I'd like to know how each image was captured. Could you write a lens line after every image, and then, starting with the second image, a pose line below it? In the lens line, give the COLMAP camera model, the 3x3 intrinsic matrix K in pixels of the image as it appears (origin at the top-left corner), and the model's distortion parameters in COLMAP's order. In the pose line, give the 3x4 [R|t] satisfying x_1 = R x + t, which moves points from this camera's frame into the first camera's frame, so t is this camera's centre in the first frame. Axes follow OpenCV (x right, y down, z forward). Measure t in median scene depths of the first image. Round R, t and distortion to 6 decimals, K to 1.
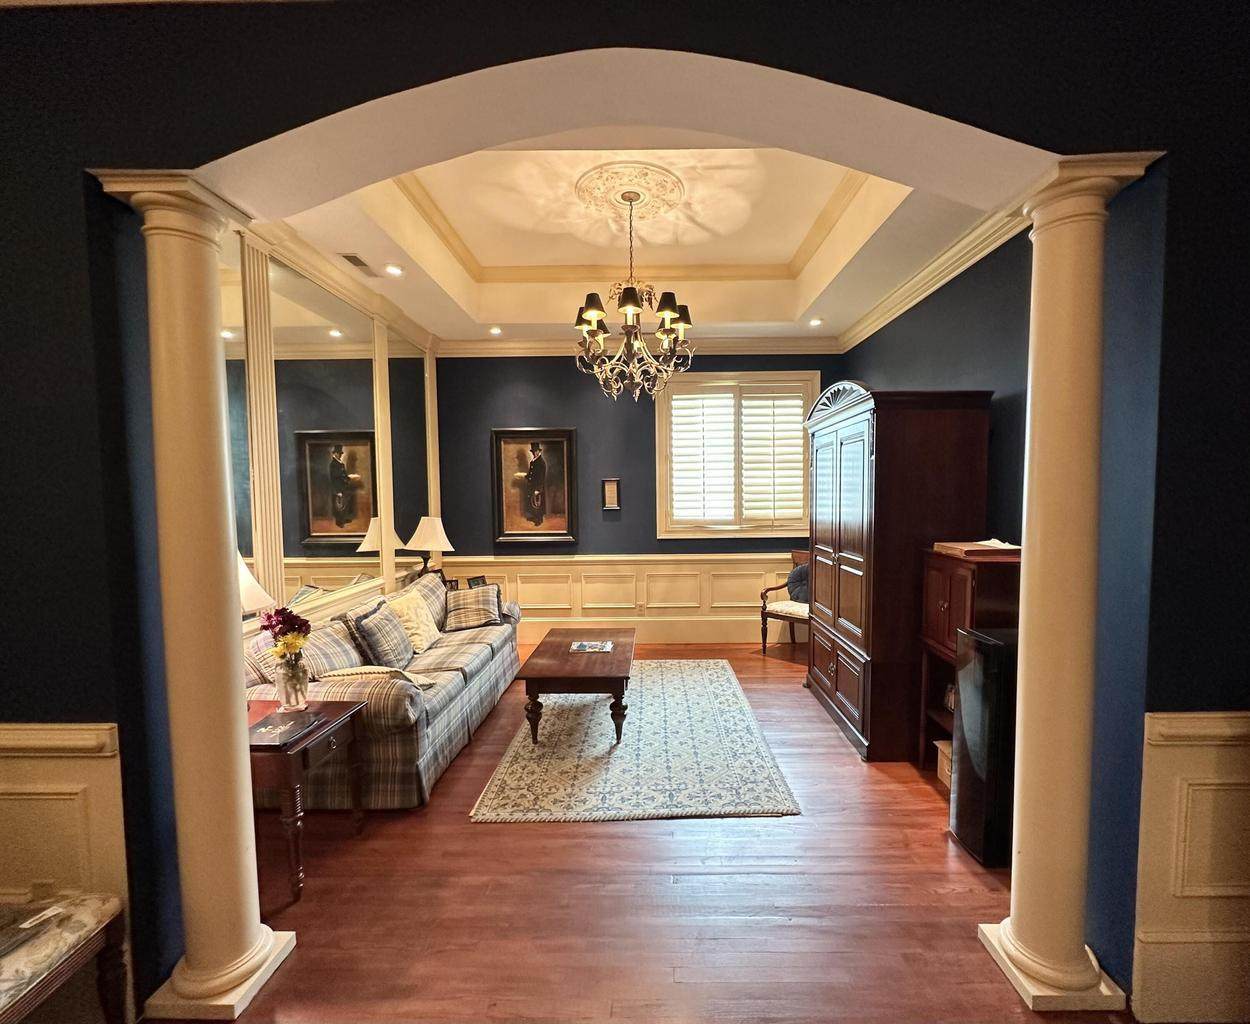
lens RADIAL K [[556.5, 0, 647.6], [0, 556.5, 517.6], [0, 0, 1]] dist [0.000677, 0.000170]
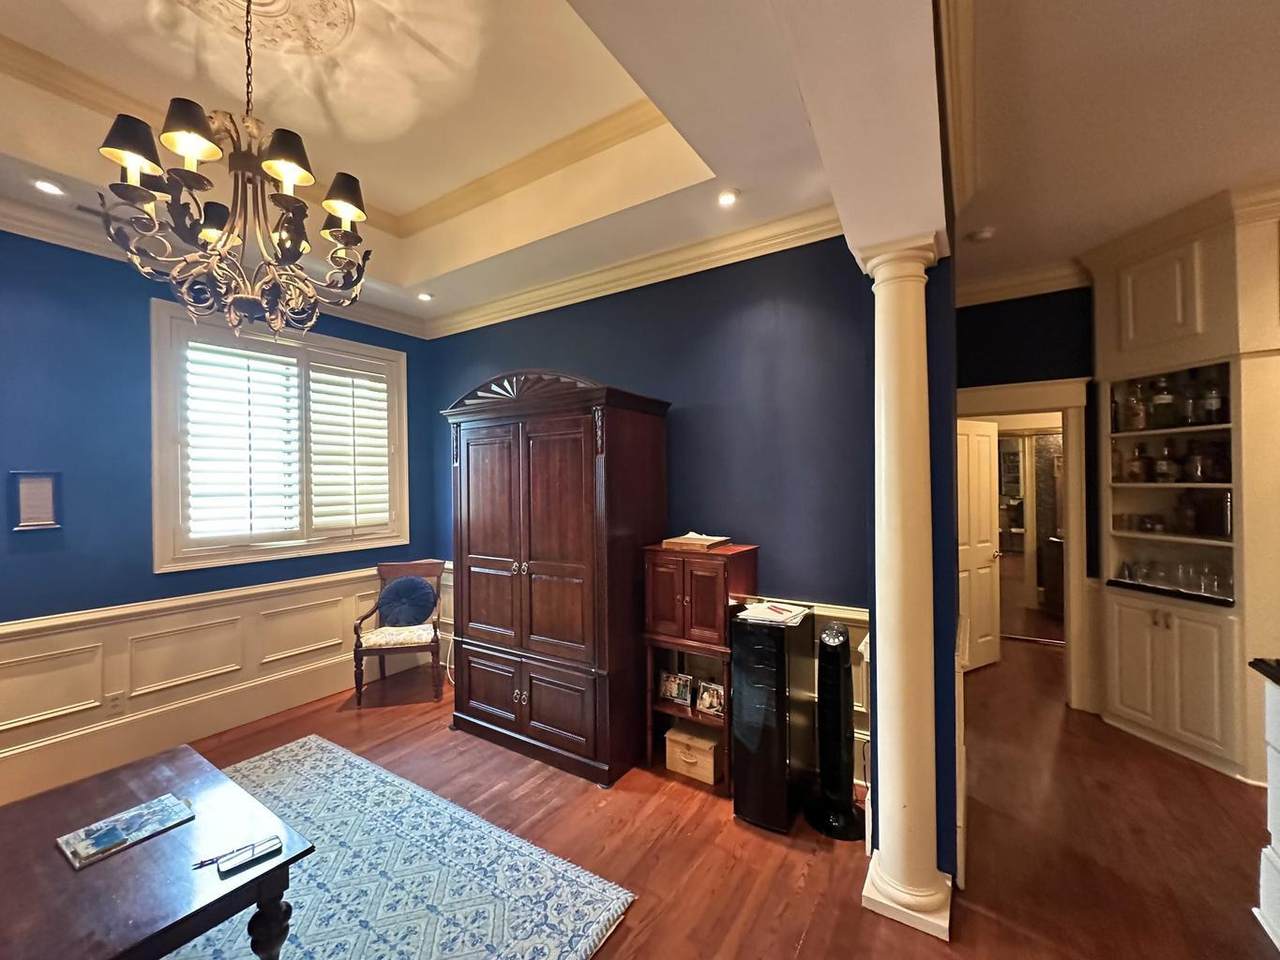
lens RADIAL K [[509.5, 0, 640.0], [0, 509.5, 480.0], [0, 0, 1]] dist [-0.000586, -0.000235]
pose [[0.540703, 0.008944, 0.841166, -0.223069], [0.046038, 0.998130, -0.040206, -0.022612], [-0.839953, 0.060465, 0.539280, 0.370768]]
